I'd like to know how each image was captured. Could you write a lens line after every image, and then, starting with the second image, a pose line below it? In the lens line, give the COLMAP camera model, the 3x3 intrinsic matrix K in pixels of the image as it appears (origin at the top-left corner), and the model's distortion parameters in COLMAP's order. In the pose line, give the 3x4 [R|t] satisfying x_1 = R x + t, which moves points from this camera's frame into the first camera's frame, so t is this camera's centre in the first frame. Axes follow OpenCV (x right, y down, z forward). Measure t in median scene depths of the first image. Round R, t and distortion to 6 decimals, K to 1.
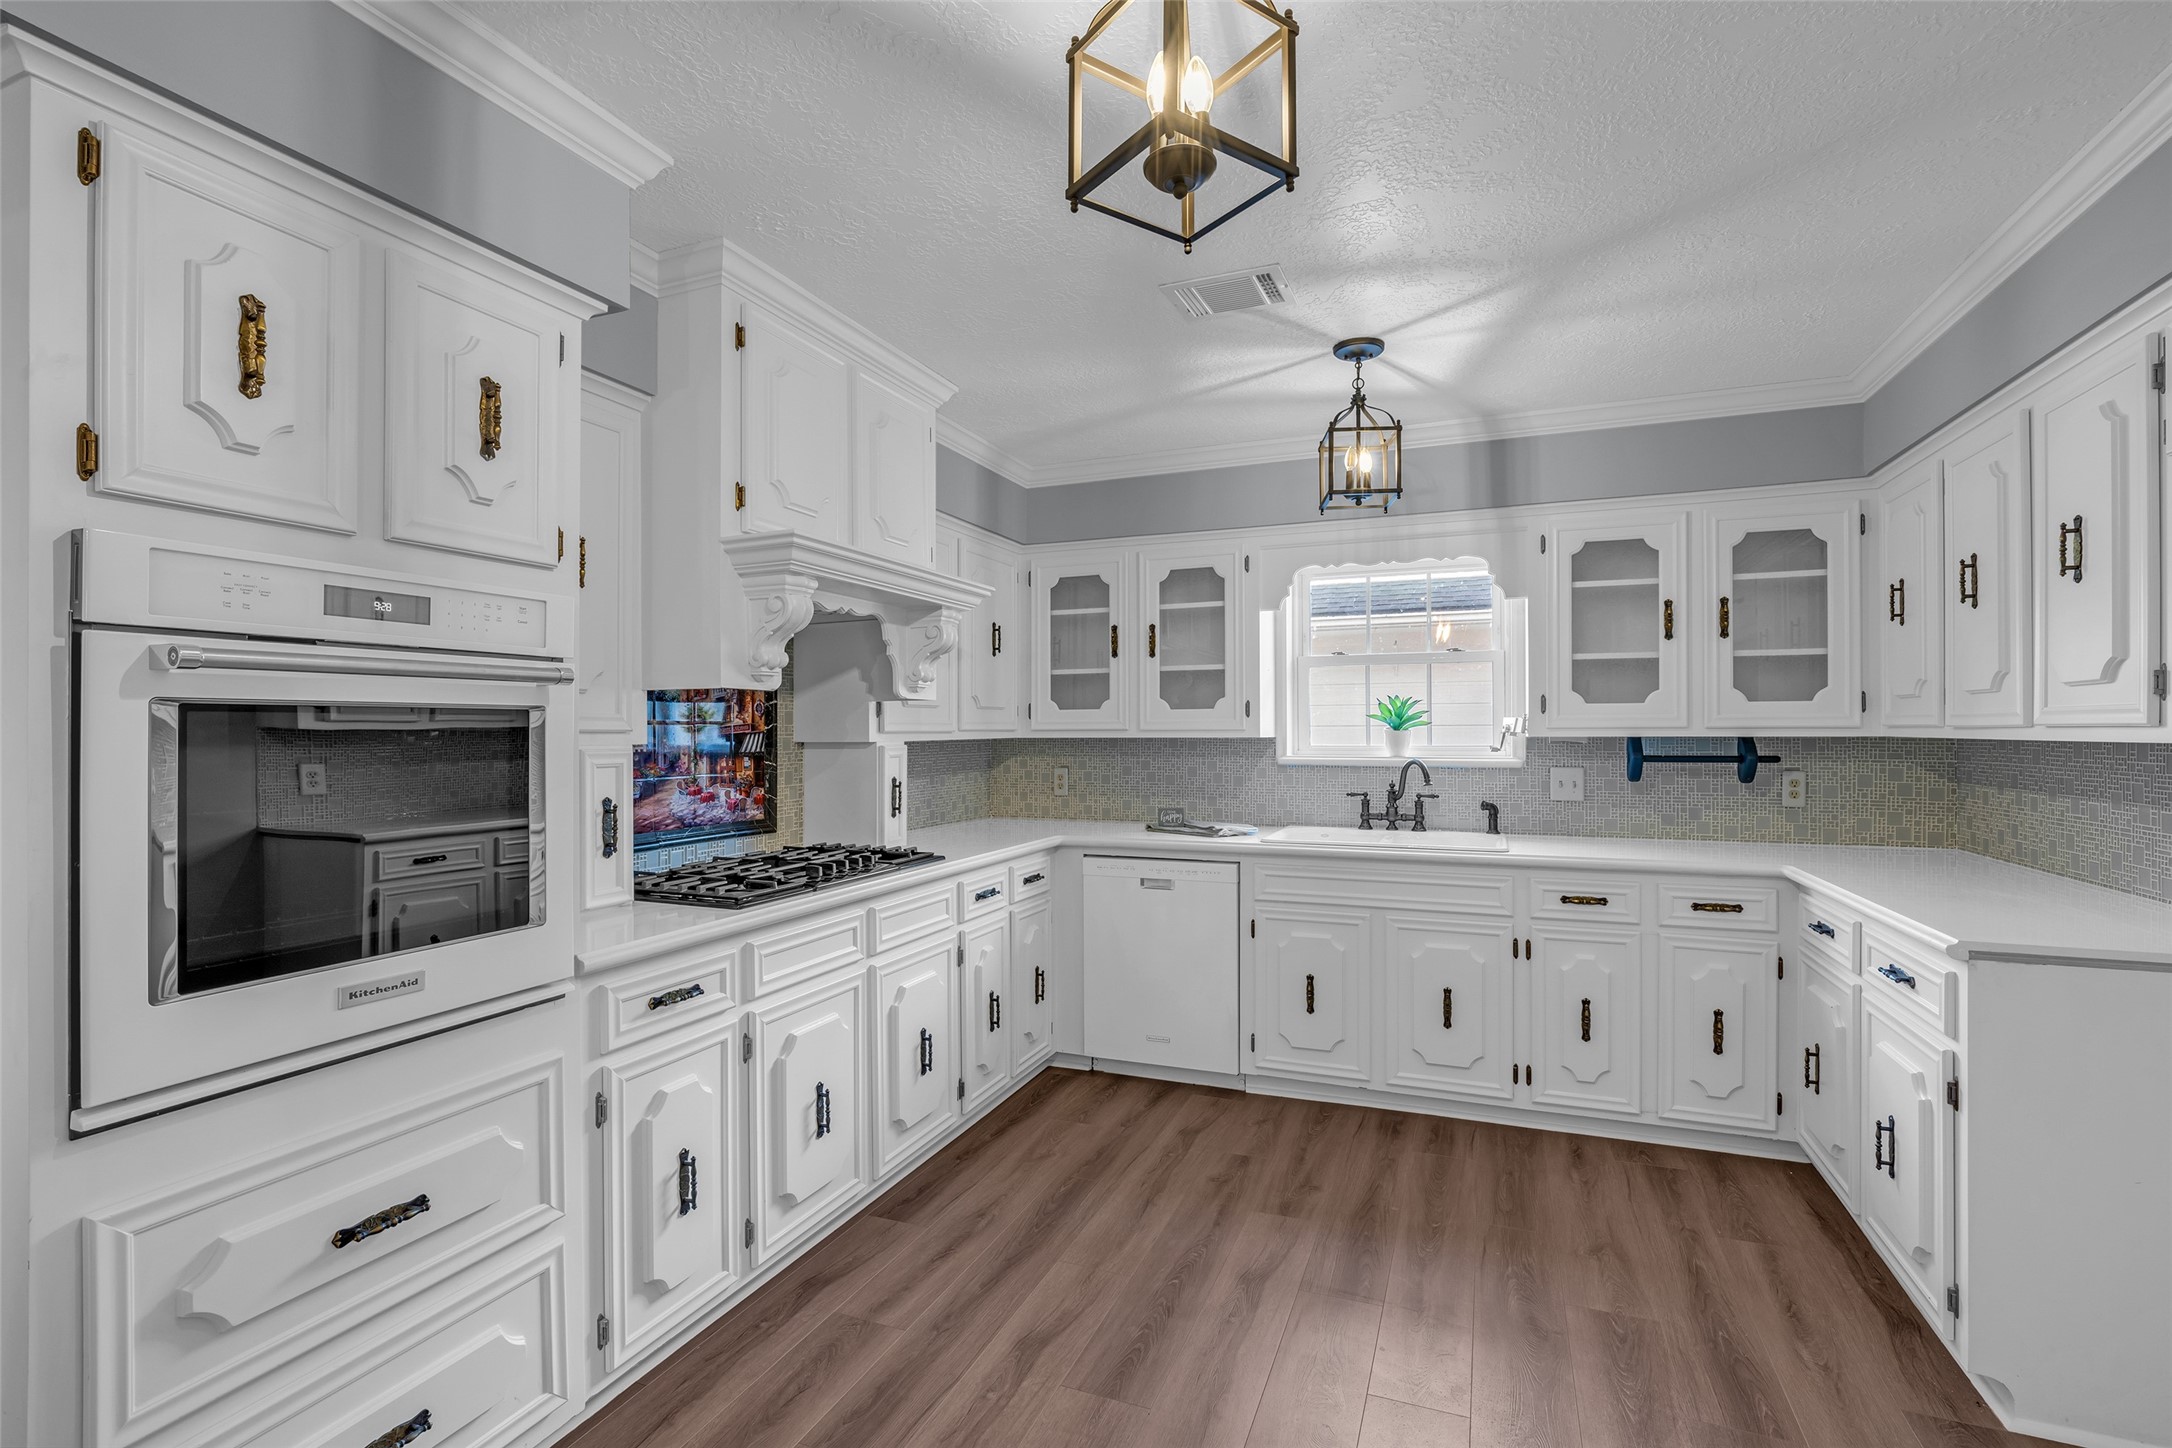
lens RADIAL K [[992.1, 0, 1083.4], [0, 992.1, 723.0], [0, 0, 1]] dist [-0.016250, 0.002086]
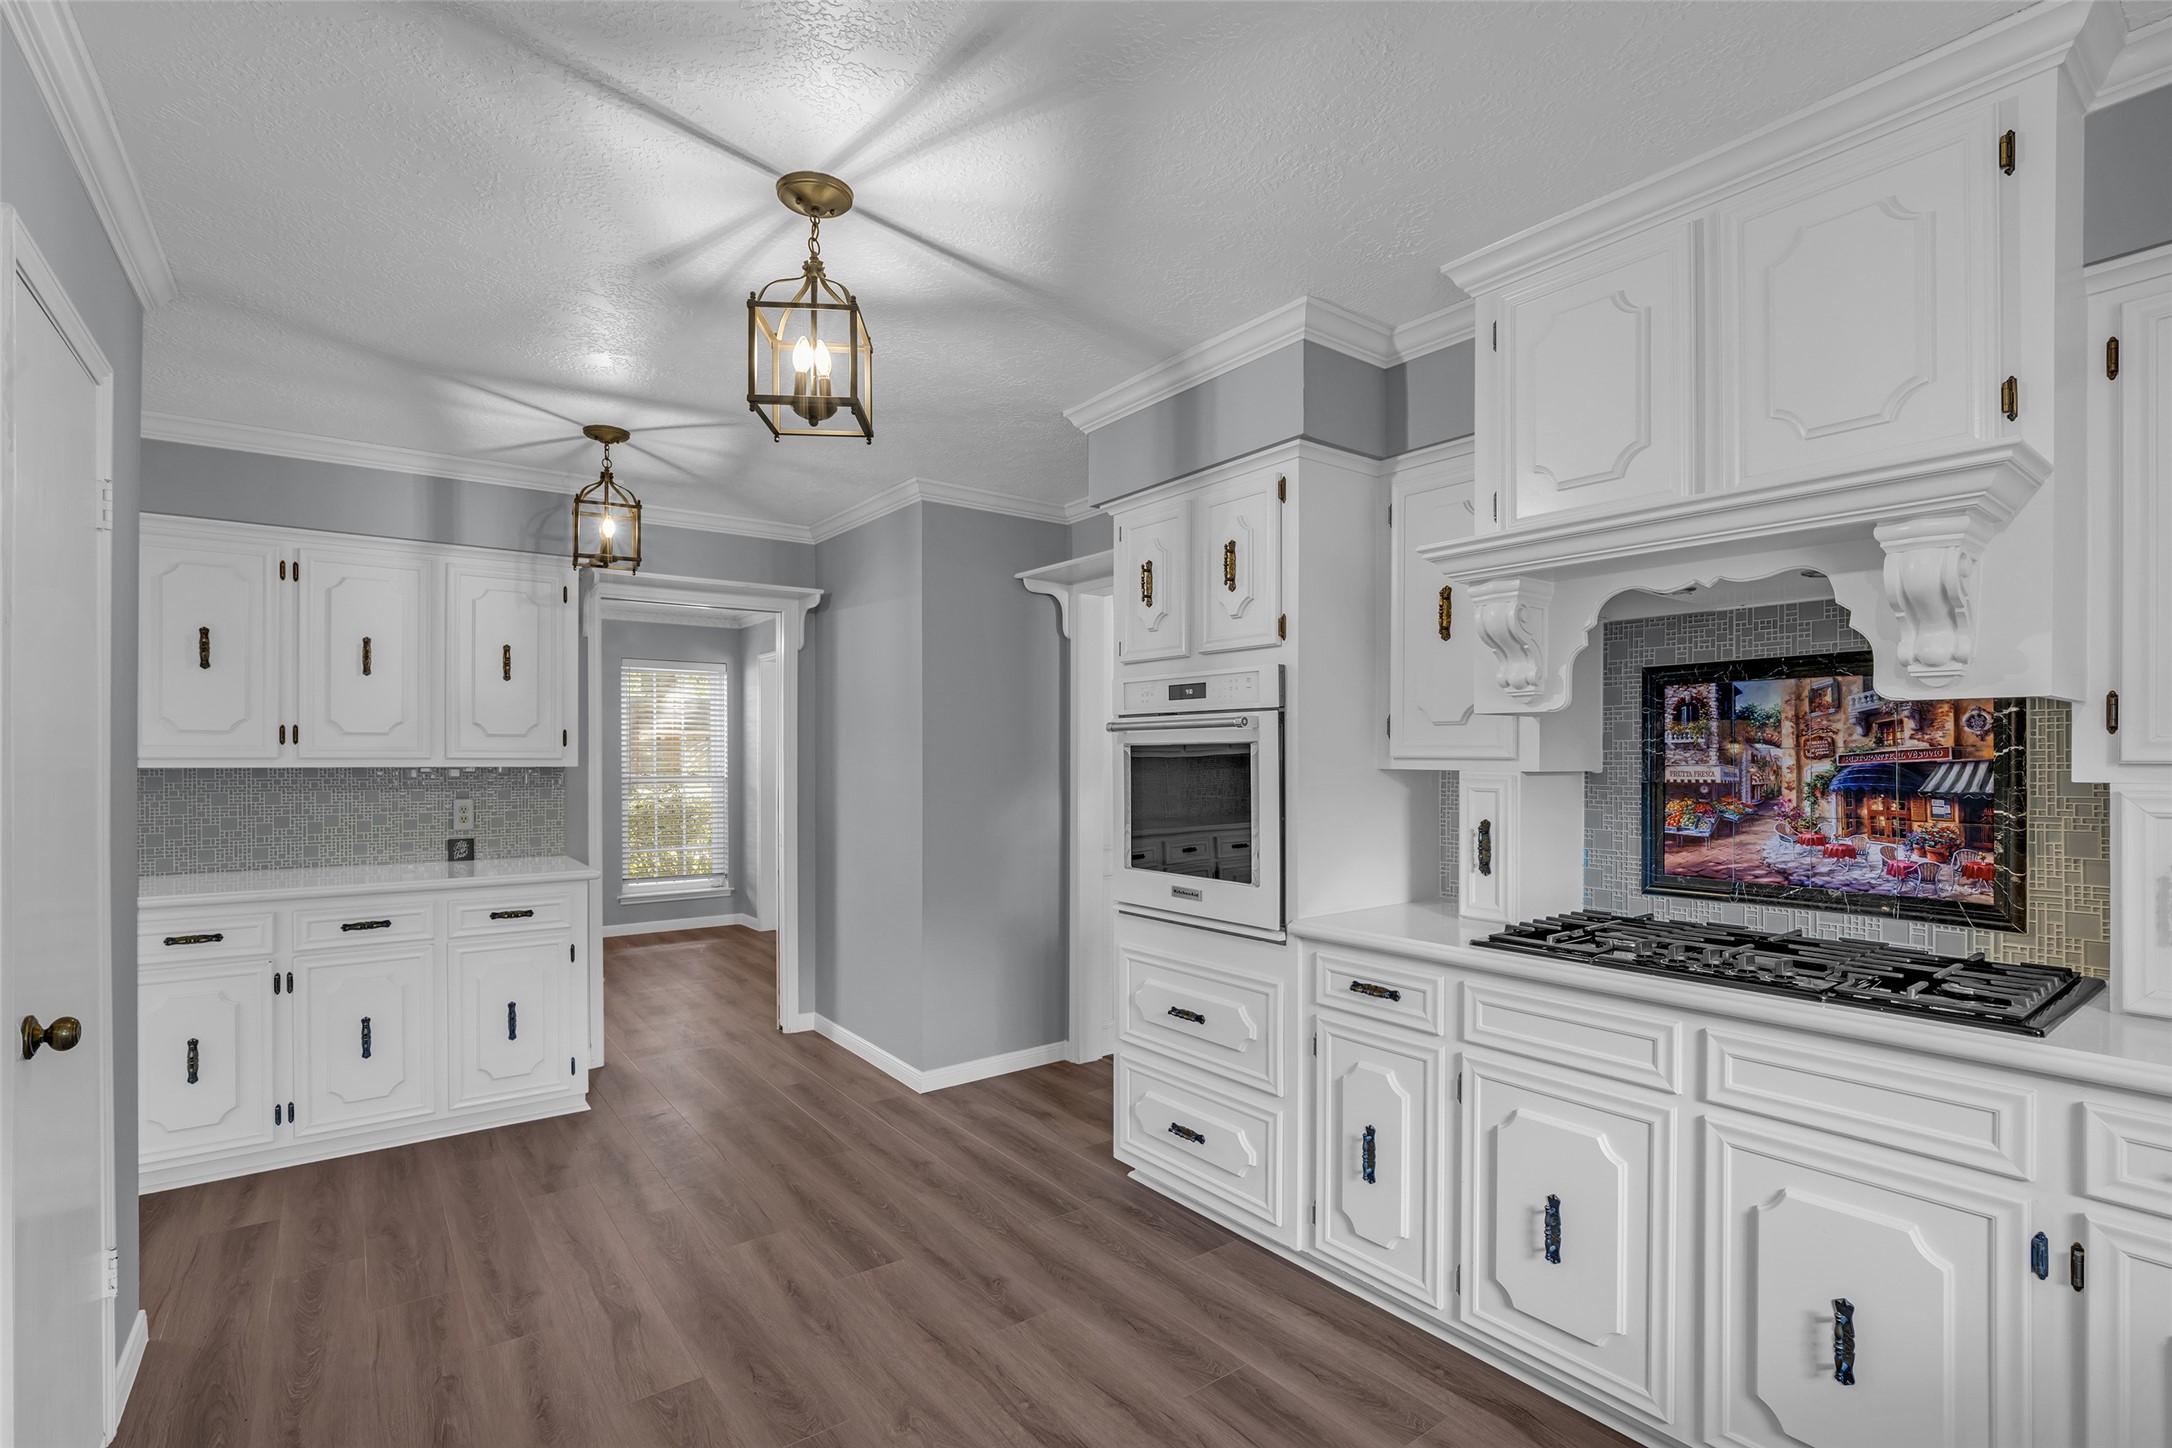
lens RADIAL K [[992.1, 0, 1075.5], [0, 992.1, 747.4], [0, 0, 1]] dist [-0.016250, 0.002086]
pose [[-0.517014, -0.000901, -0.855977, 0.484582], [0.009379, 0.999933, -0.006718, -0.000282], [0.855926, -0.011502, -0.516971, 0.844805]]
